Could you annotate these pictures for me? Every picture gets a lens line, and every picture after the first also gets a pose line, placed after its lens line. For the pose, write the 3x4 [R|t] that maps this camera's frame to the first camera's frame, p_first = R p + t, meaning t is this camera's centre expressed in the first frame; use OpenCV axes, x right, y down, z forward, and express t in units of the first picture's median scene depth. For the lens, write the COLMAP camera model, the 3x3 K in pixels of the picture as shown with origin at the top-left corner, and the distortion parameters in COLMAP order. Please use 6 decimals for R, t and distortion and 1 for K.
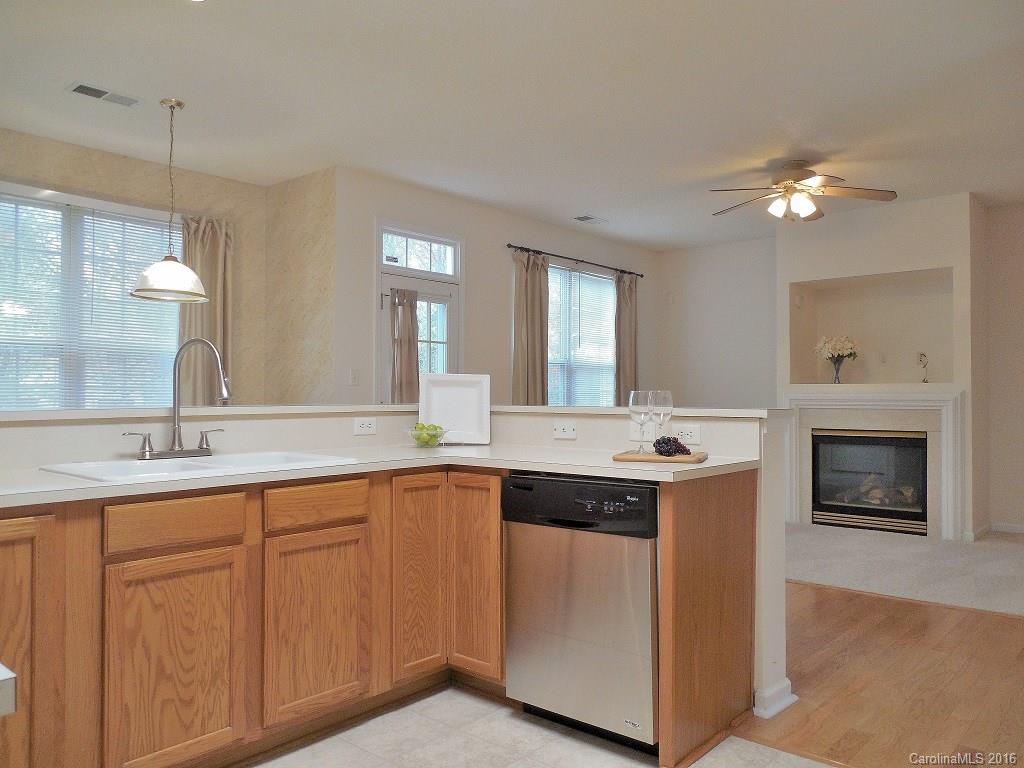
lens RADIAL K [[770.2, 0, 511.2], [0, 770.2, 383.0], [0, 0, 1]] dist [-0.002390, 0.005900]
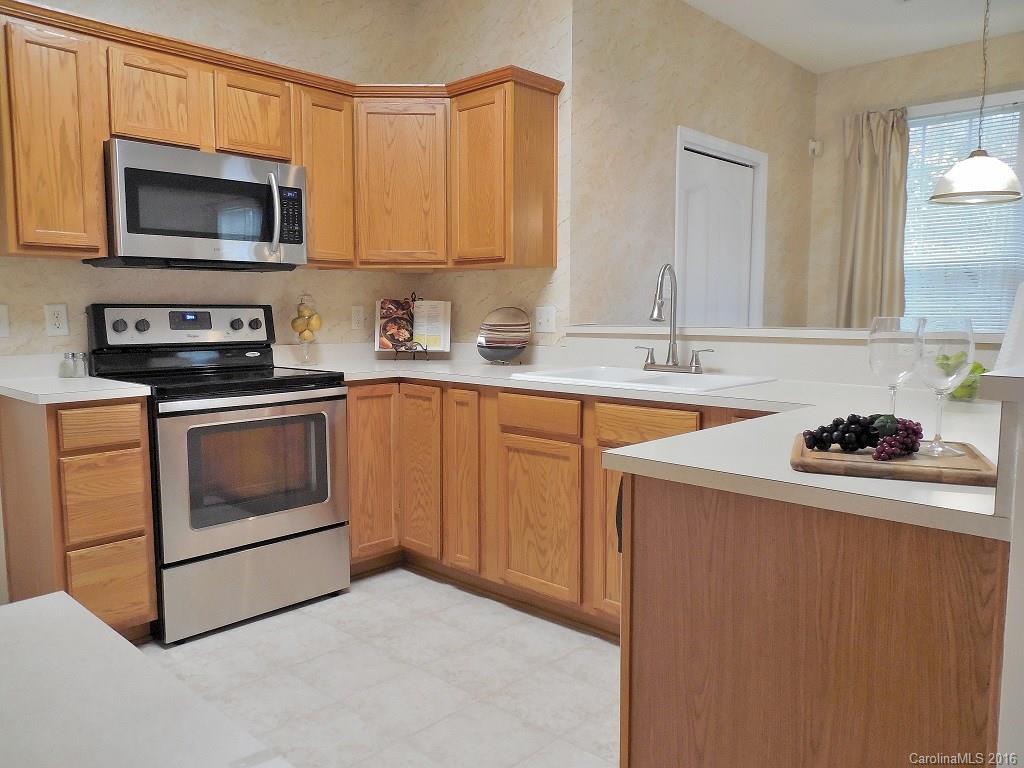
lens RADIAL K [[770.2, 0, 511.4], [0, 770.2, 379.5], [0, 0, 1]] dist [-0.002390, 0.005900]
pose [[-0.039841, 0.094414, -0.994736, 0.377703], [0.014464, 0.995476, 0.093905, -0.000345], [0.999101, -0.010647, -0.041026, 0.441396]]
